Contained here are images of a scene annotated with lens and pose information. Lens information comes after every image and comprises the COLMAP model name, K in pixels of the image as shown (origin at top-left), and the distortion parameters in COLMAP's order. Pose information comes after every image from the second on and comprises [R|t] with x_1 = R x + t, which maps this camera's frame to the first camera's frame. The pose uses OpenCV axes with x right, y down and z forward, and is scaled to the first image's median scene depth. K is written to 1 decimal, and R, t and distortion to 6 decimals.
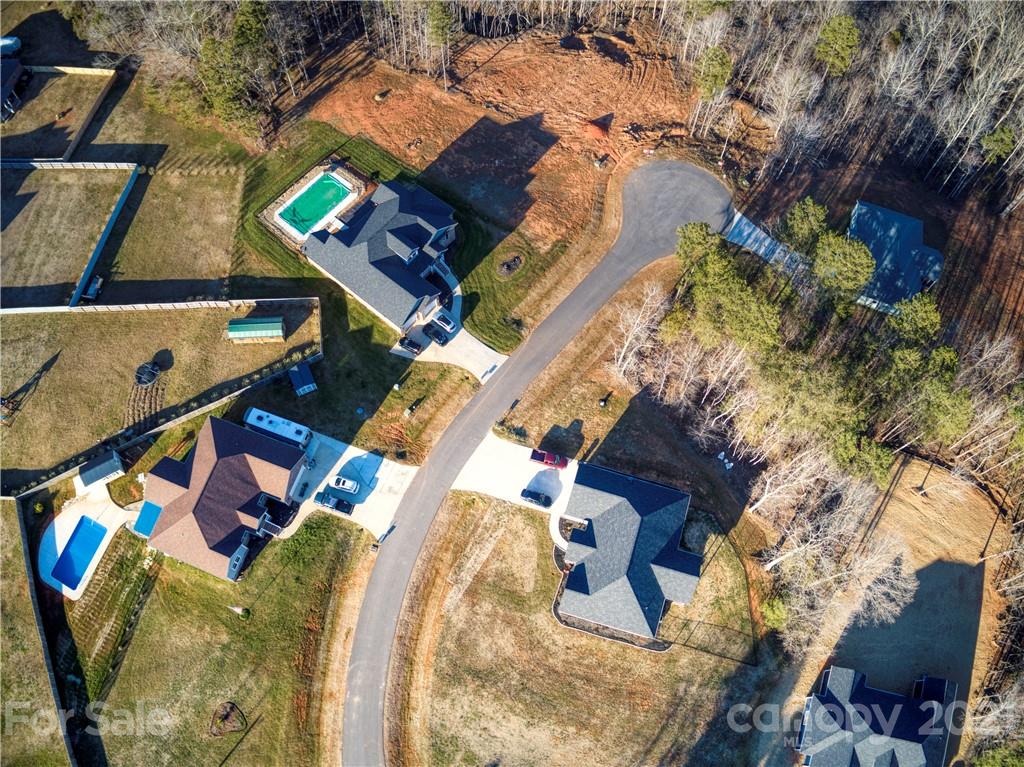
lens RADIAL K [[776.0, 0, 512.0], [0, 776.0, 383.5], [0, 0, 1]] dist [-0.250973, 0.072292]
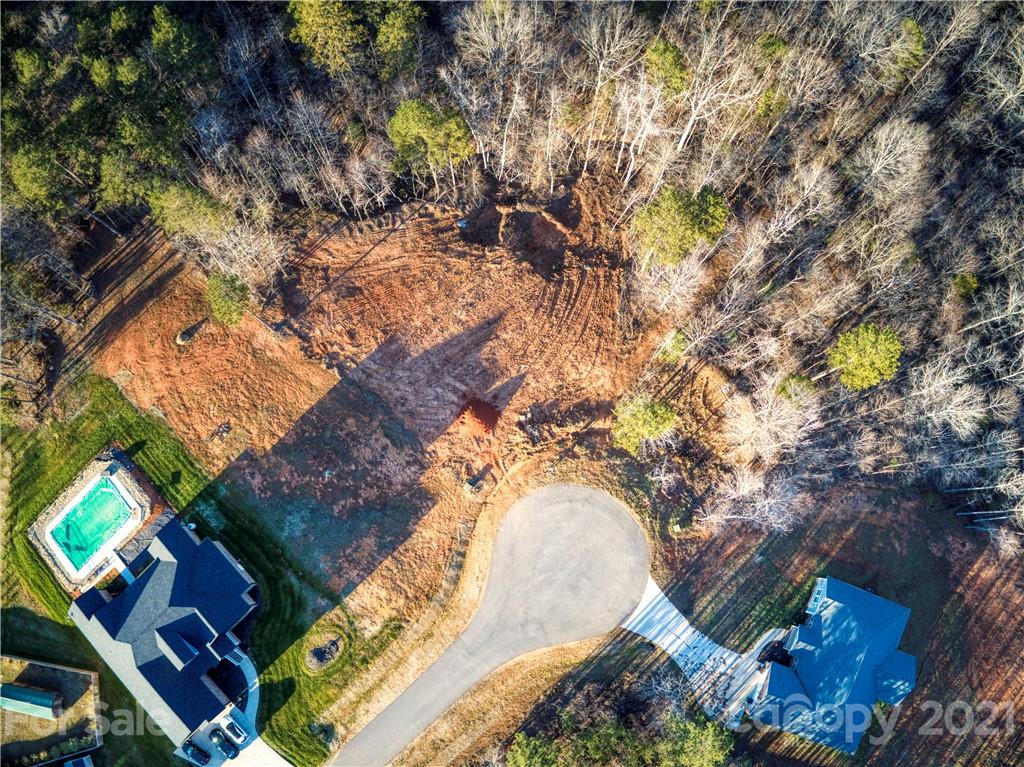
lens RADIAL K [[776.0, 0, 512.0], [0, 776.0, 383.5], [0, 0, 1]] dist [-0.250973, 0.072292]
pose [[0.994548, 0.102710, -0.018045, 0.167773], [-0.095593, 0.967075, 0.235855, -0.595305], [0.041676, -0.232844, 0.971621, 0.347141]]
